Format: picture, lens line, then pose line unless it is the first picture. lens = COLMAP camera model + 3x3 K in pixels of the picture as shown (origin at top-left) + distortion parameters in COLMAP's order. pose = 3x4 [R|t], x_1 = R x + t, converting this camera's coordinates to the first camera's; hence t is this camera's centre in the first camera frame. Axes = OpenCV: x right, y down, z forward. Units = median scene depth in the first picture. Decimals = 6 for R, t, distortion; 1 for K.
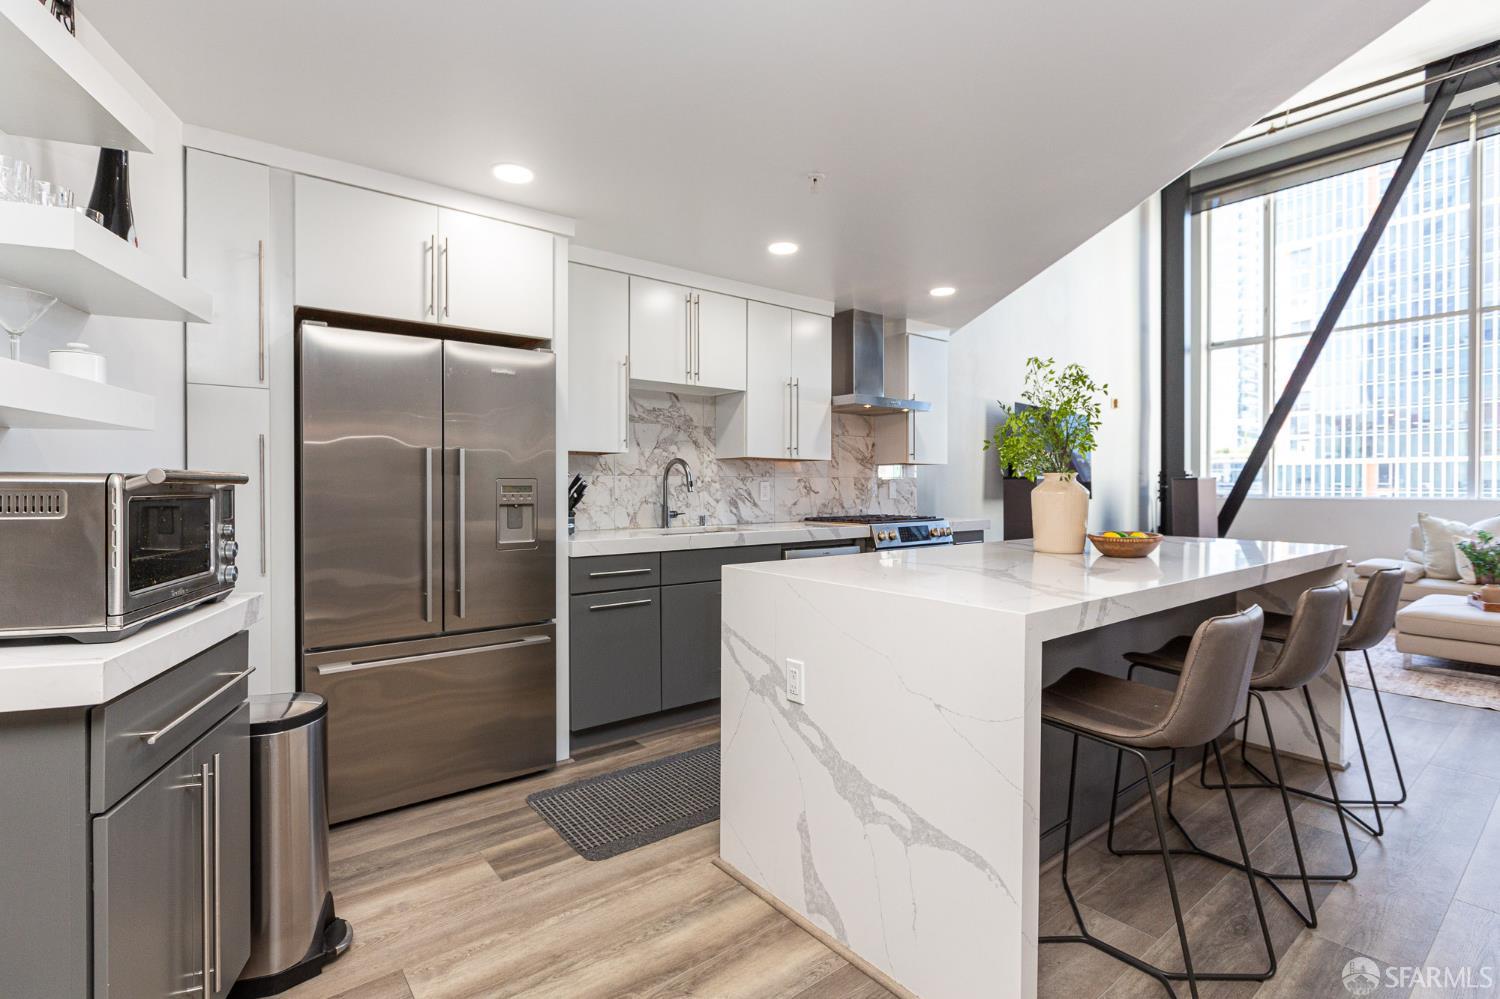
lens RADIAL K [[703.6, 0, 751.5], [0, 703.6, 489.1], [0, 0, 1]] dist [-0.002872, 0.000492]
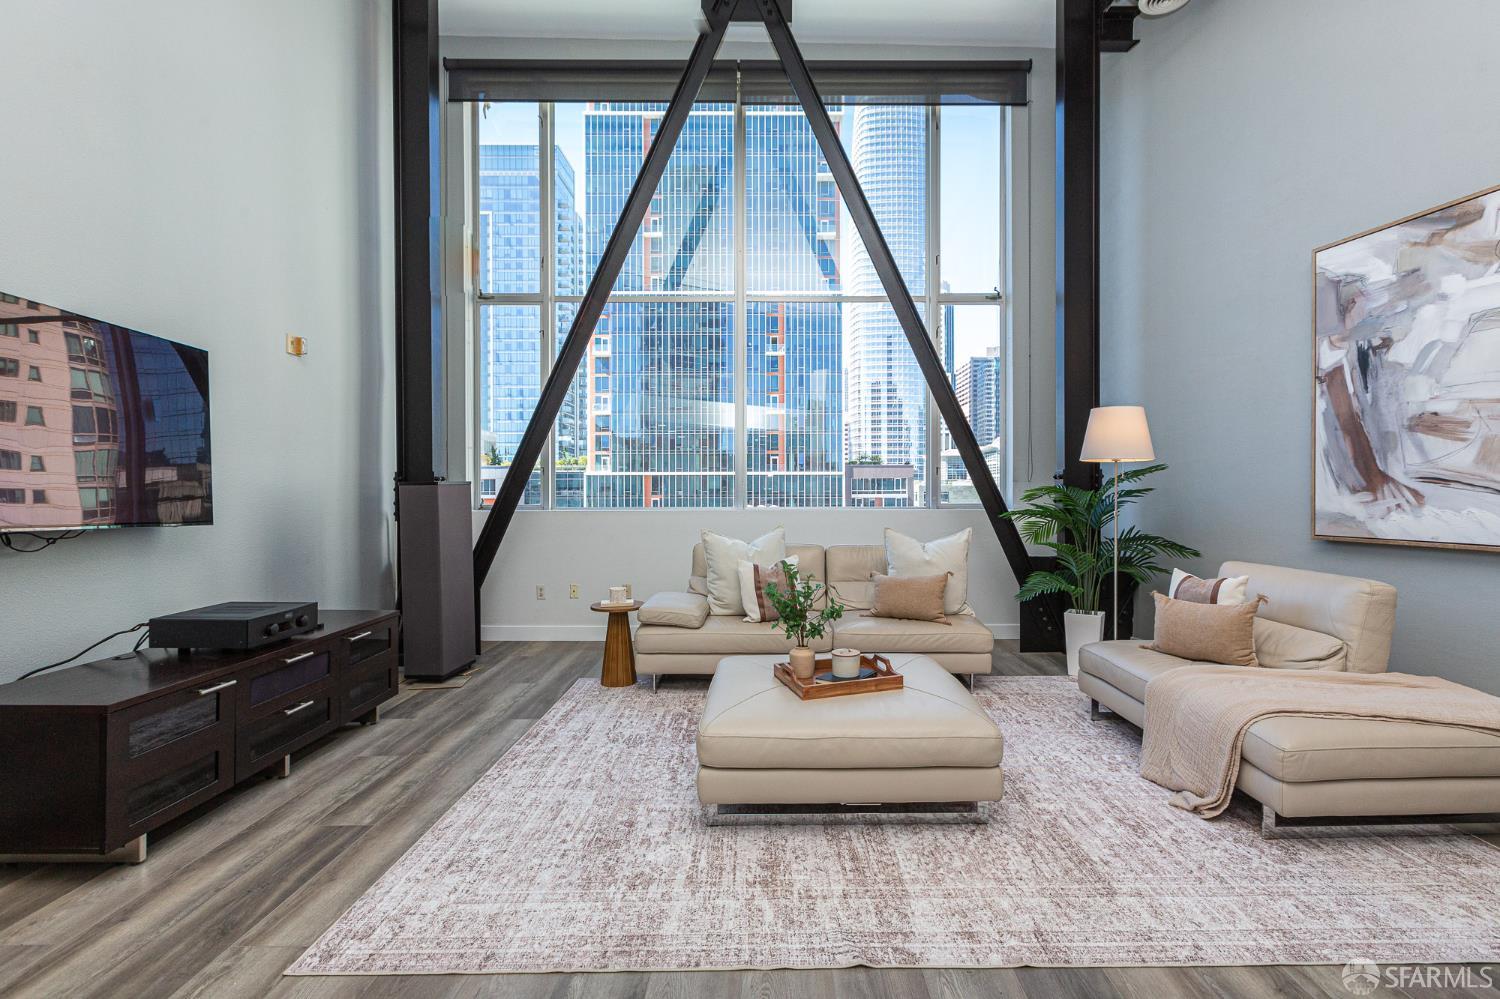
lens RADIAL K [[694.5, 0, 779.8], [0, 694.5, 494.9], [0, 0, 1]] dist [0.001049, -0.000901]
pose [[0.612841, -0.004486, 0.790193, 0.551331], [0.006553, 0.999978, 0.000596, -0.006154], [-0.790179, 0.004813, 0.612857, 0.637344]]
